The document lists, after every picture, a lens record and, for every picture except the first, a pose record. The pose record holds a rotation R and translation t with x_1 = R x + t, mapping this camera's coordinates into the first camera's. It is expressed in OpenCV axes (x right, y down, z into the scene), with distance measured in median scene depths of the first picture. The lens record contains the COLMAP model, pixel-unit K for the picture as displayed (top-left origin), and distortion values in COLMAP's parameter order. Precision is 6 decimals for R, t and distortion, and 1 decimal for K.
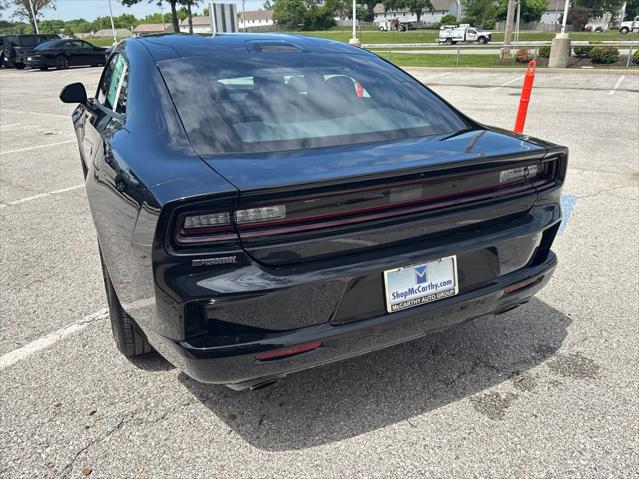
lens RADIAL K [[483.5, 0, 317.9], [0, 483.5, 242.7], [0, 0, 1]] dist [0.046691, -0.055083]
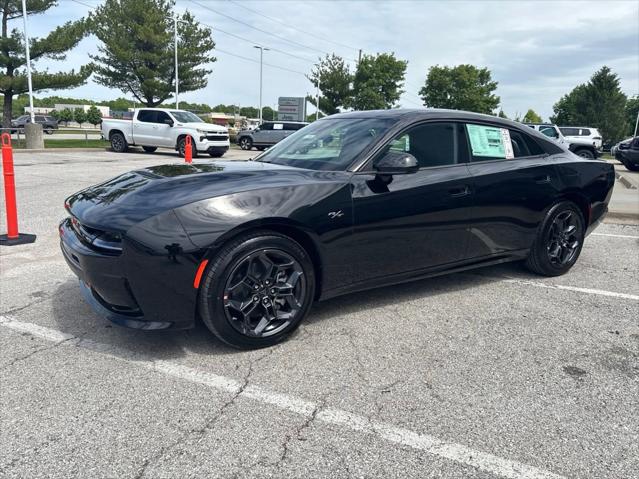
lens RADIAL K [[483.5, 0, 317.8], [0, 483.5, 239.0], [0, 0, 1]] dist [0.046691, -0.055083]
pose [[-0.104475, -0.202901, 0.973610, -2.319658], [0.362142, 0.903996, 0.227253, -0.741013], [-0.926249, 0.376328, -0.020966, 2.049577]]
